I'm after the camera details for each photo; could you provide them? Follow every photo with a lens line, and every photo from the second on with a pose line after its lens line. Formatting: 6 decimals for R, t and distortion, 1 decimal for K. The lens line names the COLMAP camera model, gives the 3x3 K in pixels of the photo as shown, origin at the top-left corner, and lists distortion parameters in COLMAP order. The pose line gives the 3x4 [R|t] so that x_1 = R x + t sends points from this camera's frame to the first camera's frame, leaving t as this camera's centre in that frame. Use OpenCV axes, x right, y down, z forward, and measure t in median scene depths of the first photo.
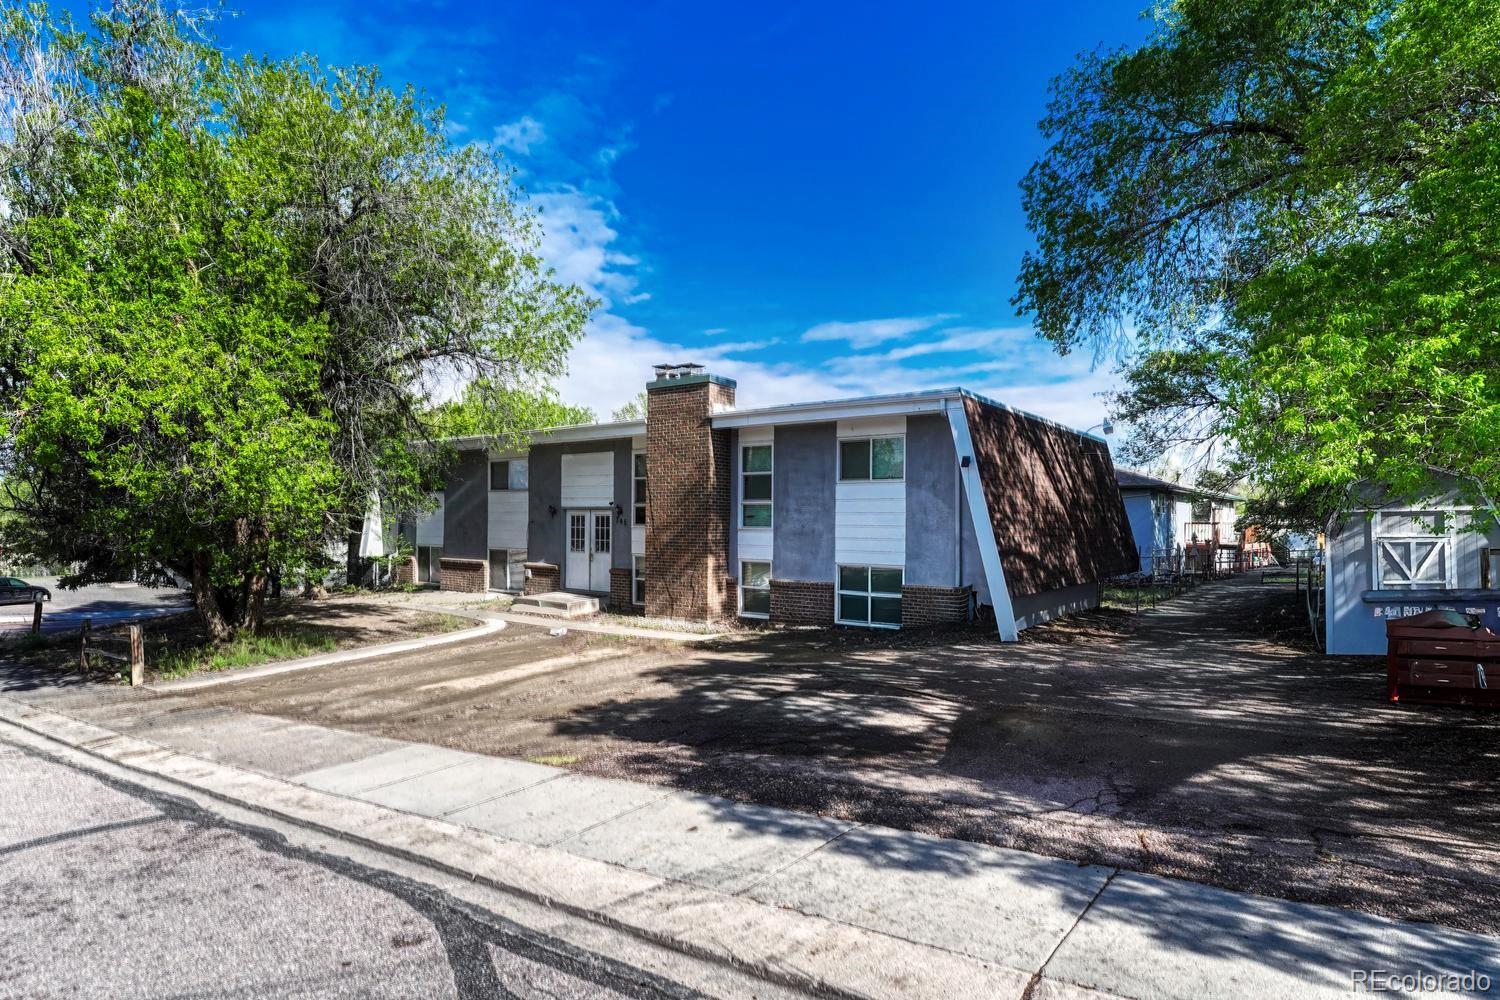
lens RADIAL K [[888.5, 0, 748.5], [0, 888.5, 504.6], [0, 0, 1]] dist [0.005544, 0.001374]
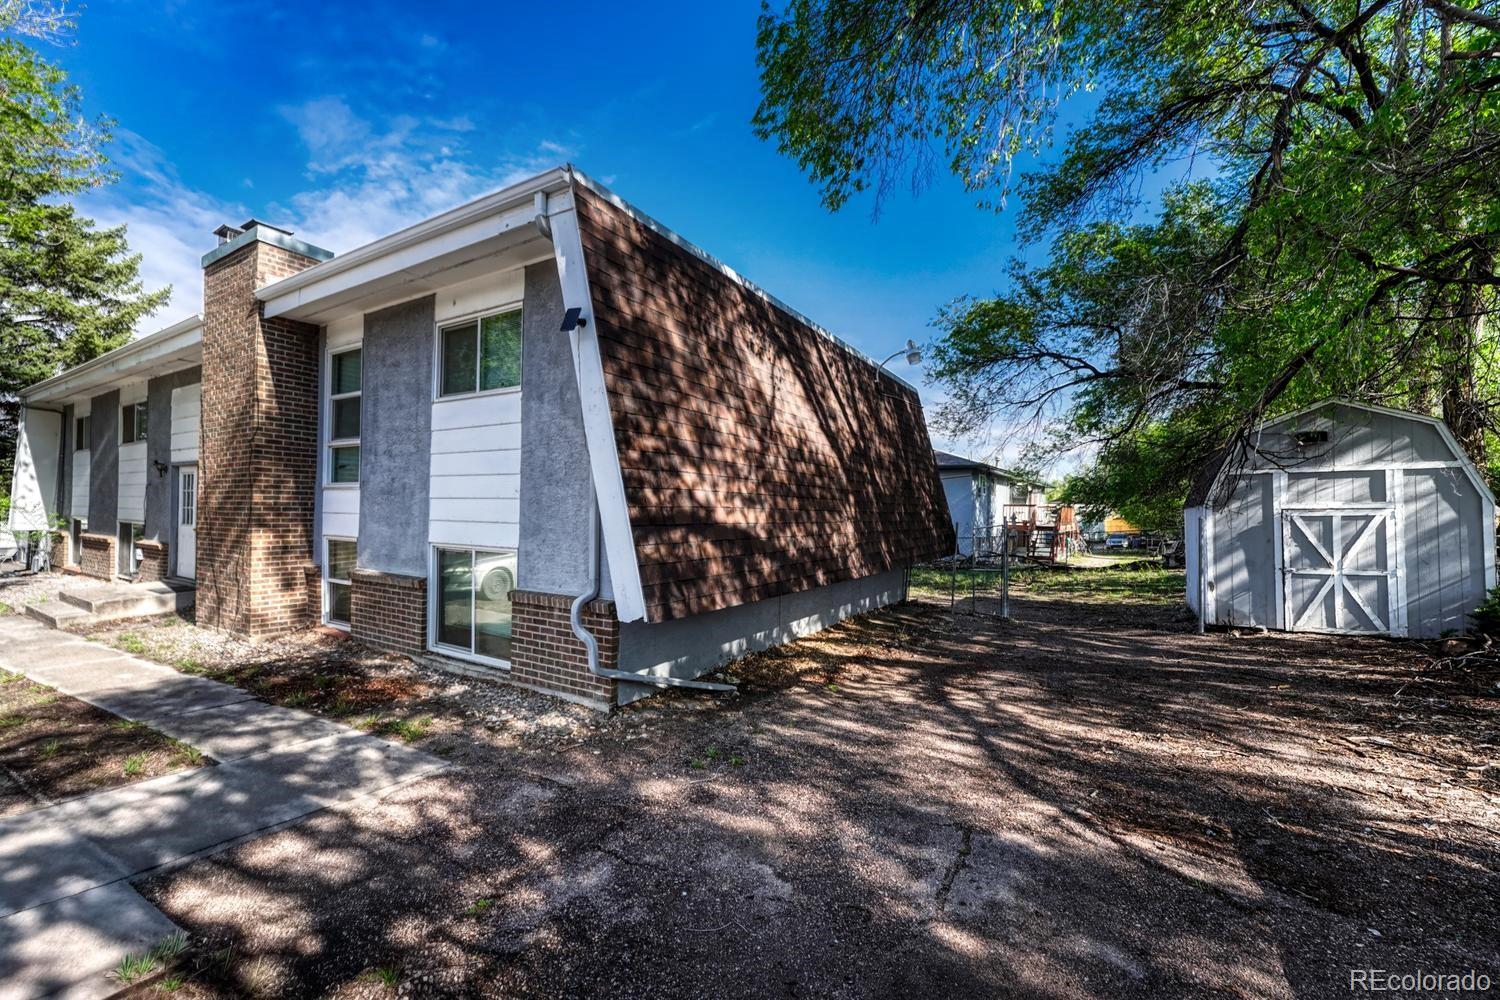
lens RADIAL K [[603.7, 0, 754.9], [0, 603.7, 501.7], [0, 0, 1]] dist [-0.002033, -0.000234]
pose [[0.996952, 0.009784, 0.077403, 0.259829], [-0.009728, 0.999952, -0.001108, 0.035916], [-0.077410, 0.000352, 0.996999, 0.567964]]
